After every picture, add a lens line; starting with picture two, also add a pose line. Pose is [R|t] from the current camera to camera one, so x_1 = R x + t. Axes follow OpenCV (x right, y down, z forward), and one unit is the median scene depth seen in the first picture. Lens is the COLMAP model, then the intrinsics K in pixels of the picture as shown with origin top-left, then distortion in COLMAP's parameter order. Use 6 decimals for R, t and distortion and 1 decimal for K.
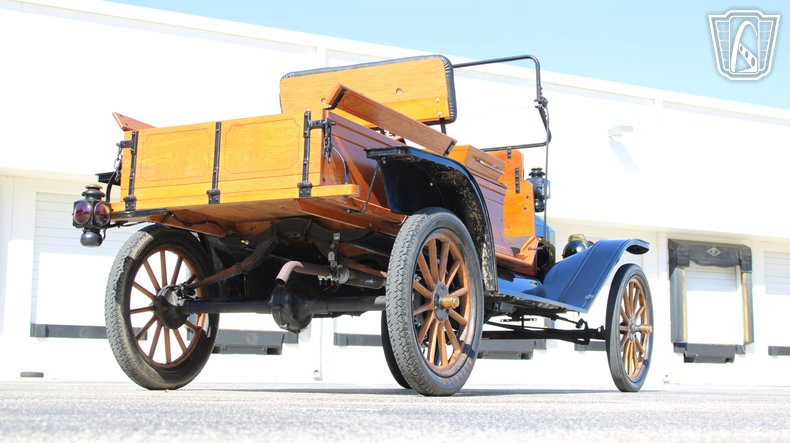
lens RADIAL K [[1193.6, 0, 396.4], [0, 1193.6, 220.1], [0, 0, 1]] dist [-0.024609, 0.000000]
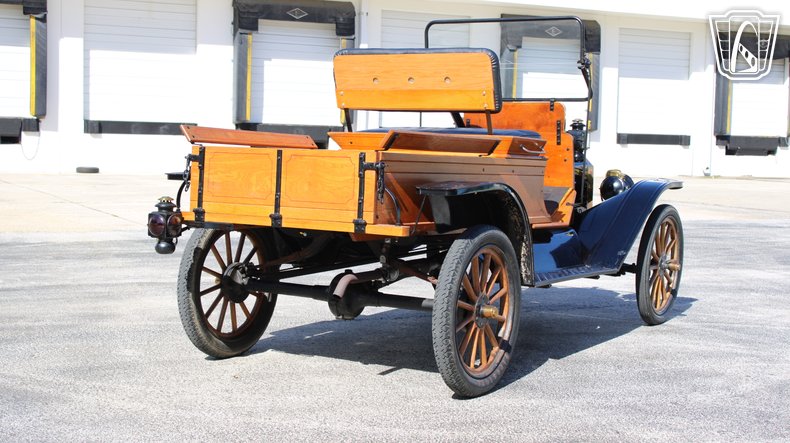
lens RADIAL K [[1193.6, 0, 393.3], [0, 1193.6, 221.8], [0, 0, 1]] dist [-0.024609, 0.000000]
pose [[0.999144, 0.016898, -0.037771, -0.003776], [-0.008783, 0.978622, 0.205481, -0.211889], [0.040435, -0.204973, 0.977932, -0.058144]]
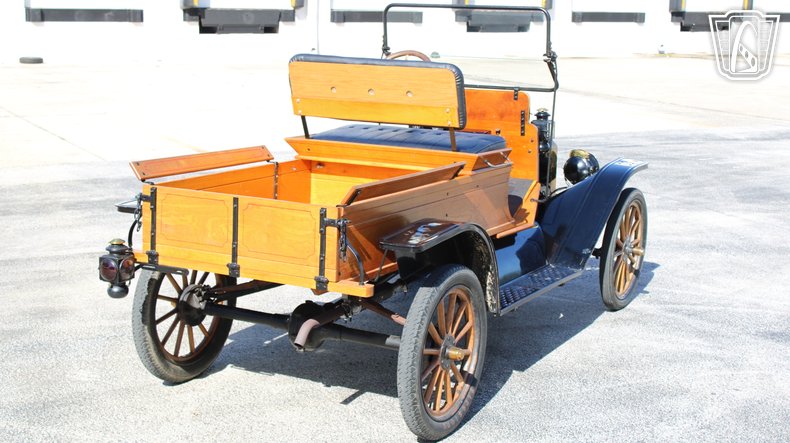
lens RADIAL K [[1193.6, 0, 394.4], [0, 1193.6, 222.7], [0, 0, 1]] dist [-0.024609, 0.000000]
pose [[0.999947, 0.009067, 0.004815, -0.014951], [-0.010136, 0.946525, 0.322473, -0.346304], [-0.001634, -0.322504, 0.946567, 0.016401]]
